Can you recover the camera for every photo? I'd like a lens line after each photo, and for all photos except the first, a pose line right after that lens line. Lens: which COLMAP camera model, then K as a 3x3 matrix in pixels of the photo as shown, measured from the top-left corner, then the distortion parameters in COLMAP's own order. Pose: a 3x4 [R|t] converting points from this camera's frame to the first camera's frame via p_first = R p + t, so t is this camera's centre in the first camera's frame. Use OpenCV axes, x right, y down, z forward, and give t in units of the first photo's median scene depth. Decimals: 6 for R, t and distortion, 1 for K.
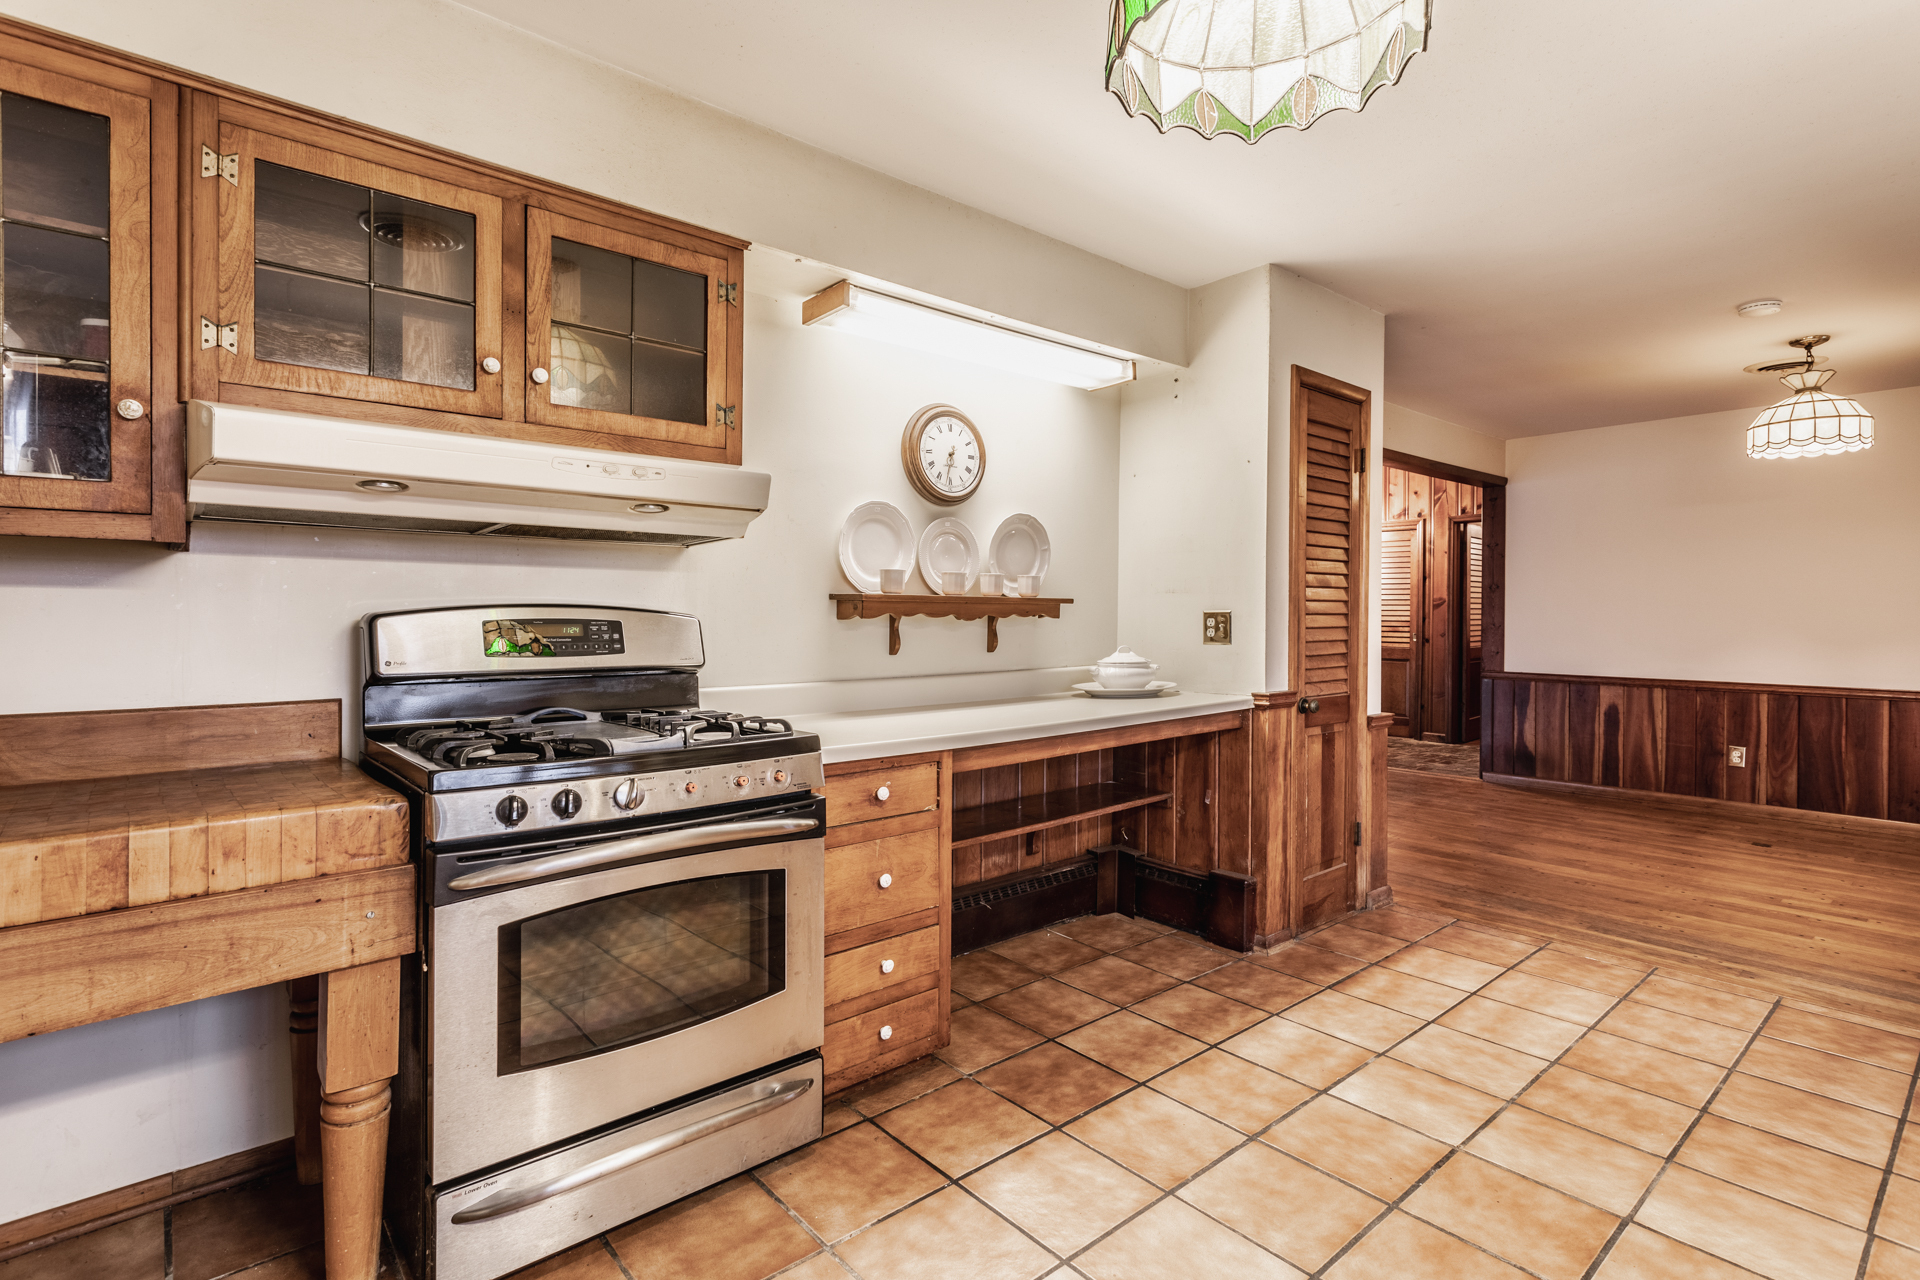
lens RADIAL K [[981.0, 0, 1019.2], [0, 981.0, 608.3], [0, 0, 1]] dist [0.000412, 0.002565]
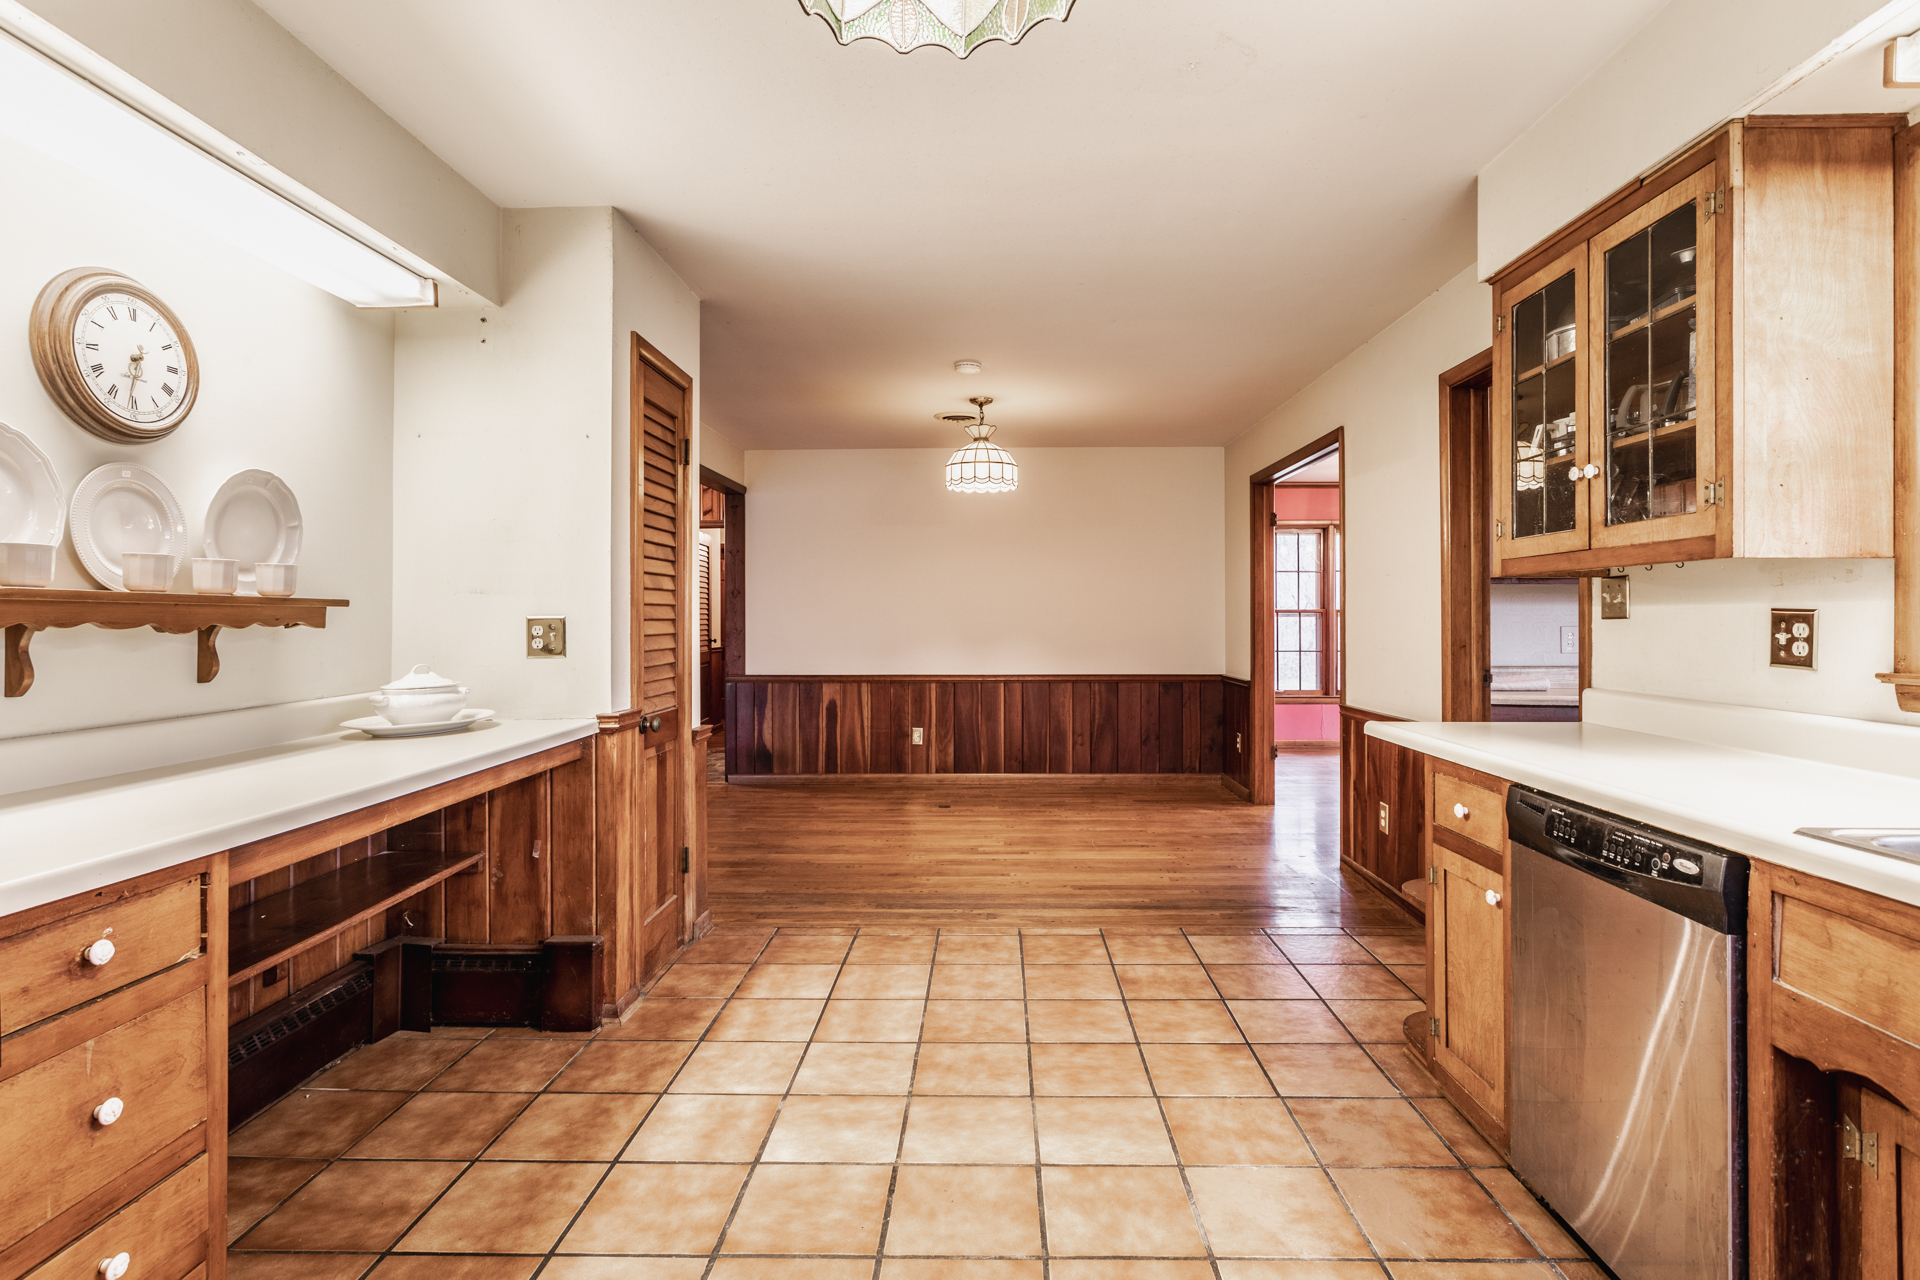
lens RADIAL K [[981.0, 0, 1019.2], [0, 981.0, 608.3], [0, 0, 1]] dist [0.000412, 0.002565]
pose [[0.673246, 0.002166, 0.739415, -0.136390], [0.002495, 0.999983, -0.005201, 0.001145], [-0.739414, 0.005347, 0.673230, 0.173029]]
